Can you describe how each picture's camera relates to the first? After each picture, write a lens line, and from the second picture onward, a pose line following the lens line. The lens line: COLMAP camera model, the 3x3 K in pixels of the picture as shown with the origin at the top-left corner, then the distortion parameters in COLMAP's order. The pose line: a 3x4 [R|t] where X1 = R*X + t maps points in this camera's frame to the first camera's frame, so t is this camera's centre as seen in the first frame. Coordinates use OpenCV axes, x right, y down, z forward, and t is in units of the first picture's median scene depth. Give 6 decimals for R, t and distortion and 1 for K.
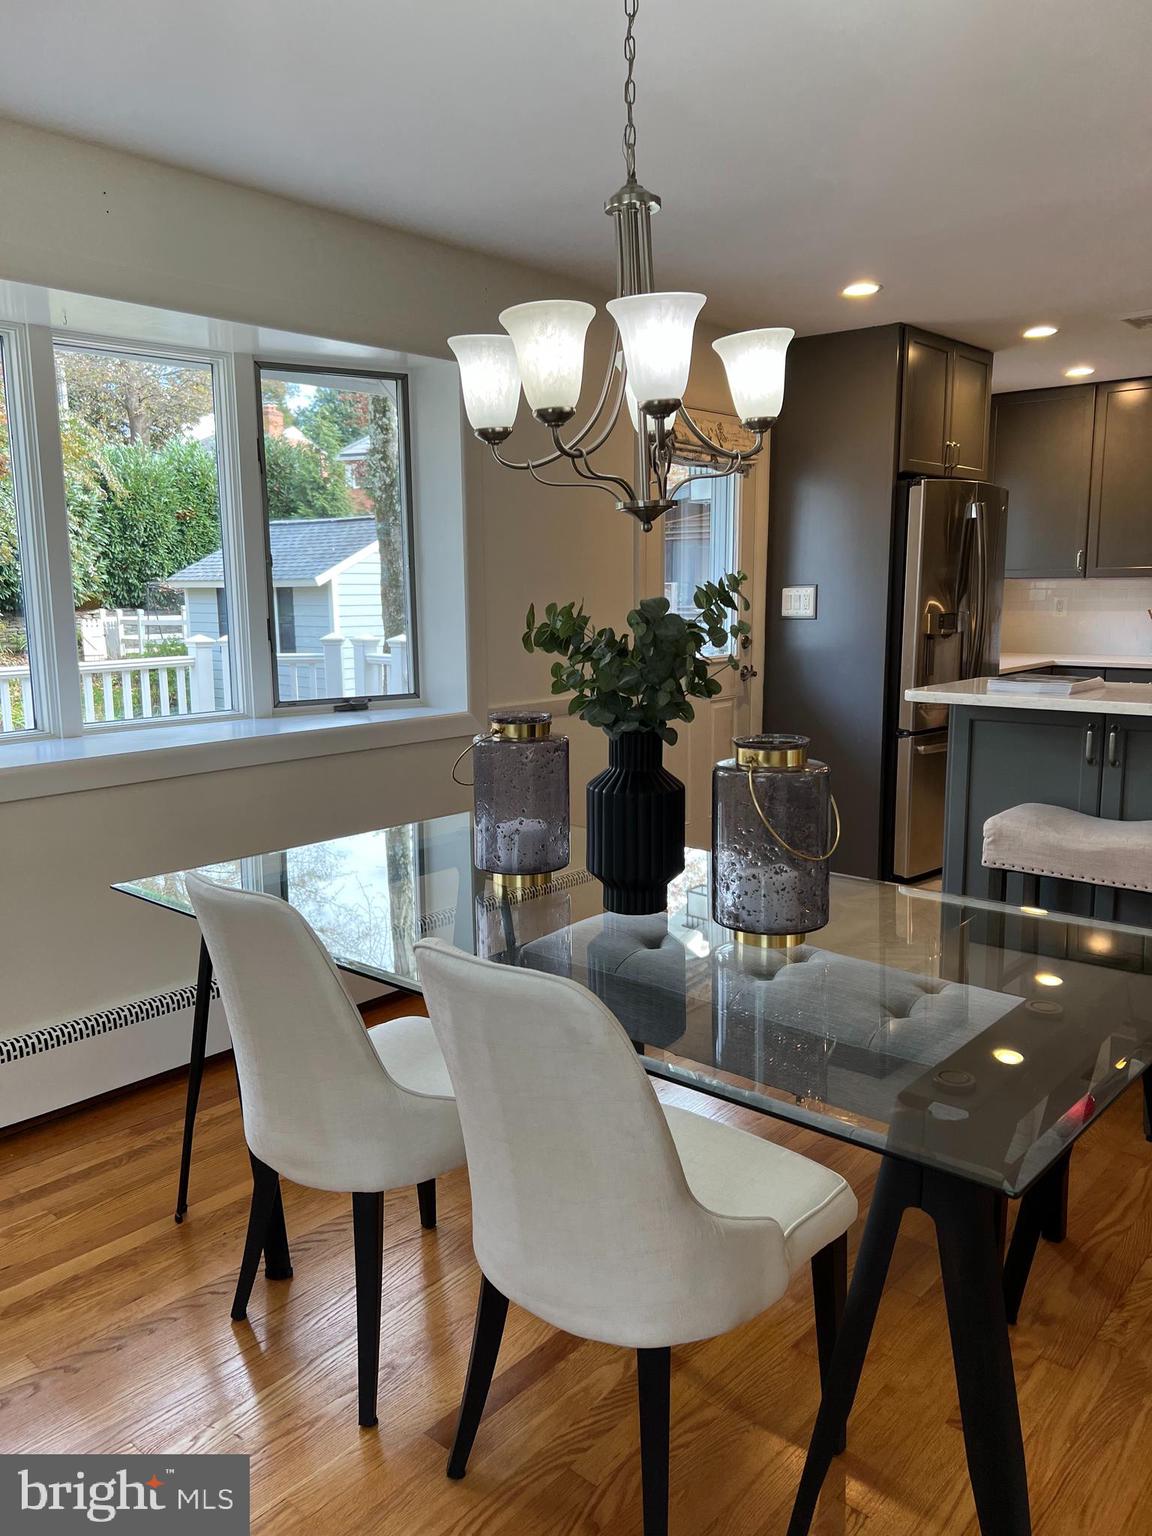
lens RADIAL K [[1179.5, 0, 574.5], [0, 1179.5, 774.3], [0, 0, 1]] dist [0.065739, -0.064309]
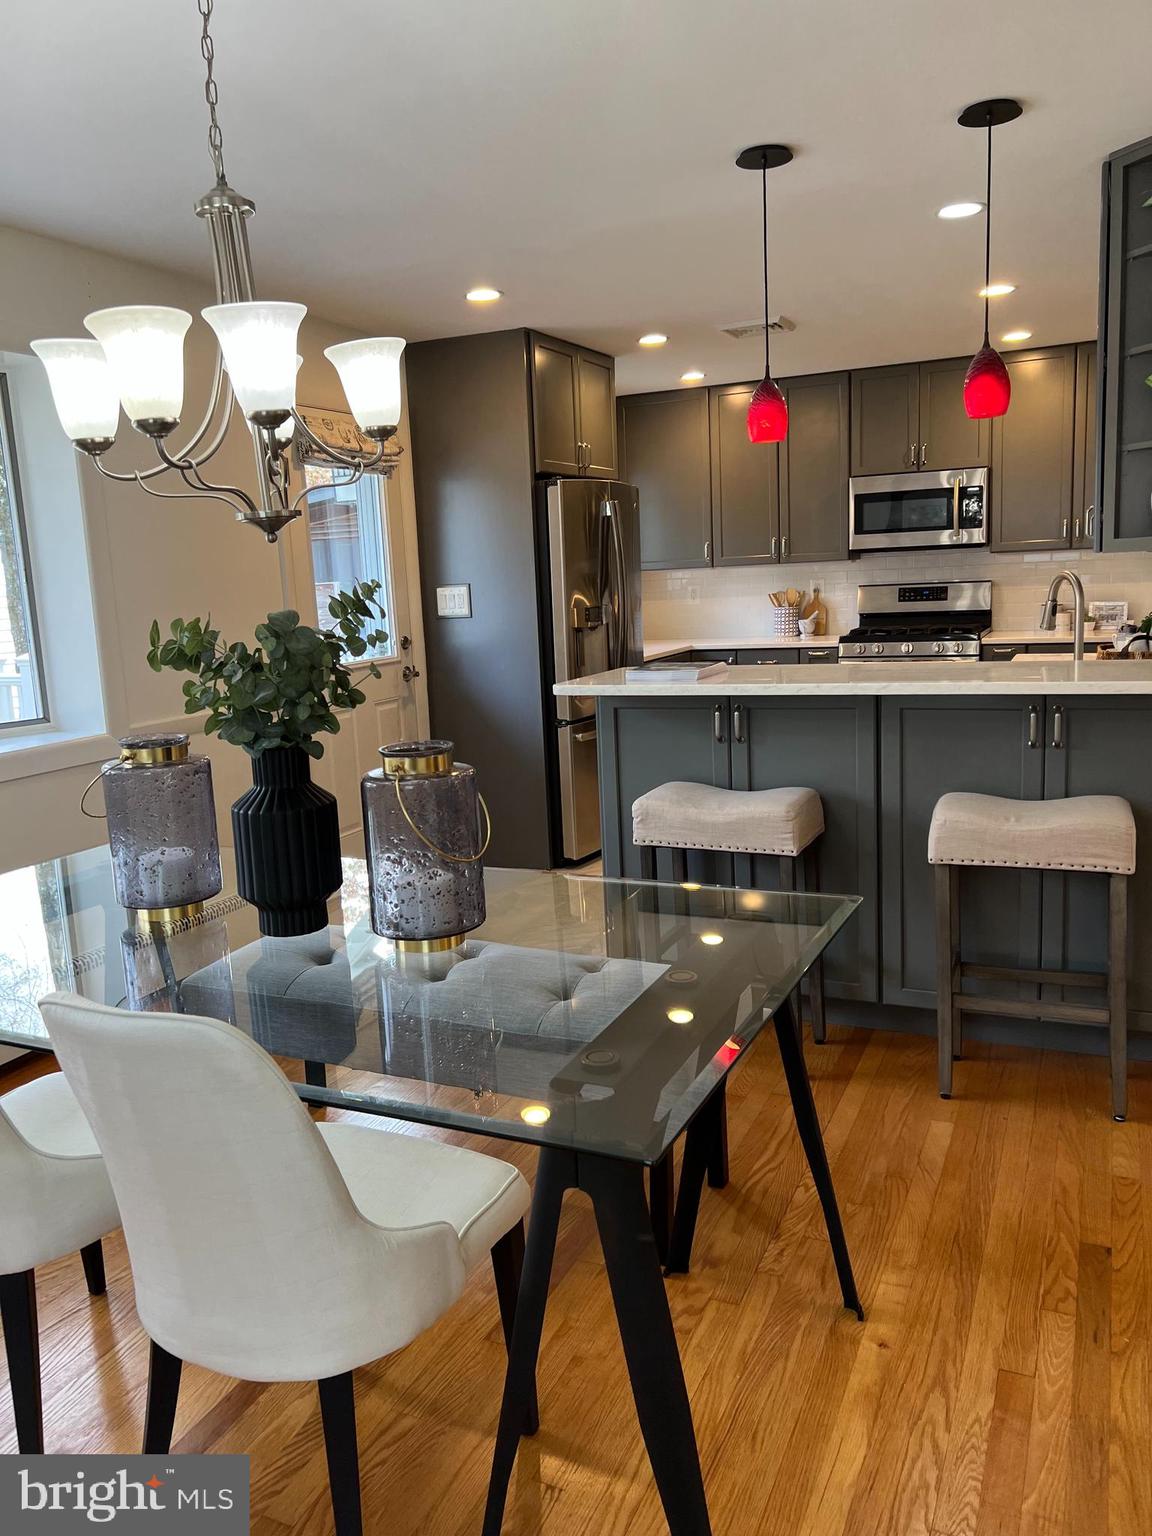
lens RADIAL K [[1179.5, 0, 572.0], [0, 1179.5, 768.2], [0, 0, 1]] dist [0.065739, -0.064309]
pose [[0.961538, -0.081304, 0.262363, 0.025970], [0.081897, 0.996603, 0.008690, -0.007953], [-0.262178, 0.013131, 0.964930, -0.006690]]
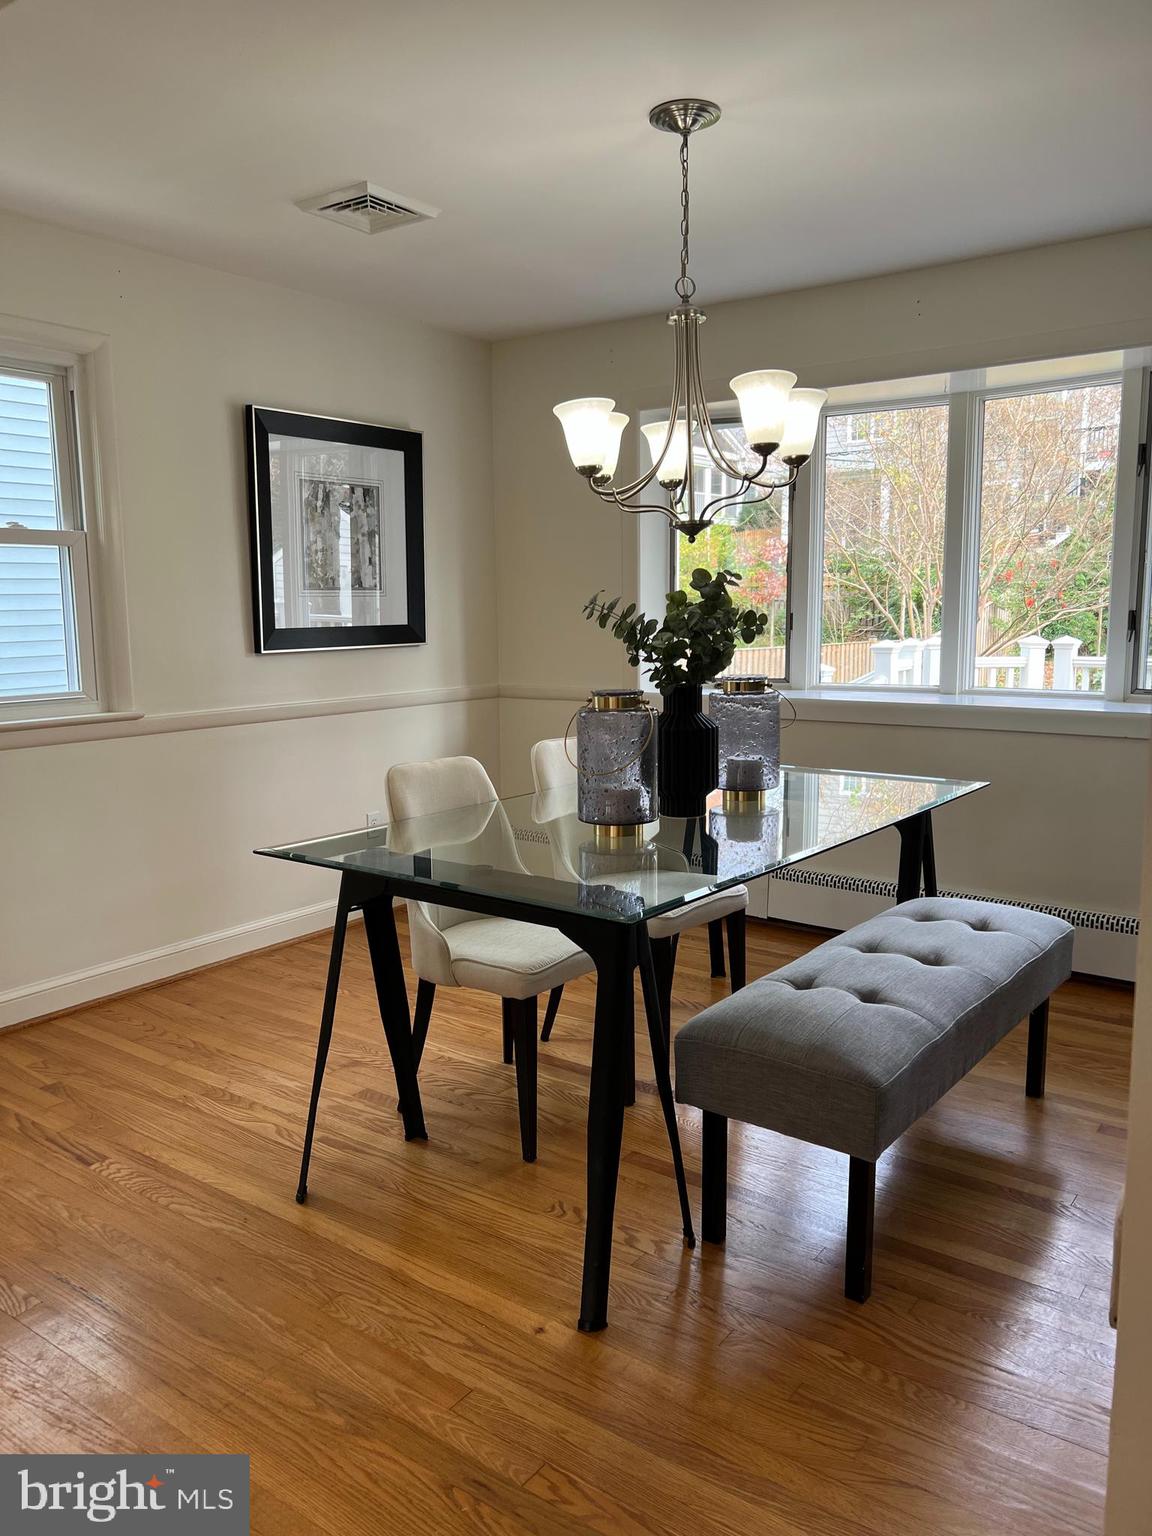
lens RADIAL K [[1179.5, 0, 580.9], [0, 1179.5, 751.3], [0, 0, 1]] dist [0.065739, -0.064309]
pose [[0.058398, 0.143659, -0.987903, 1.285920], [-0.159860, 0.978167, 0.132793, -0.114079], [0.985411, 0.150171, 0.080088, 0.686620]]
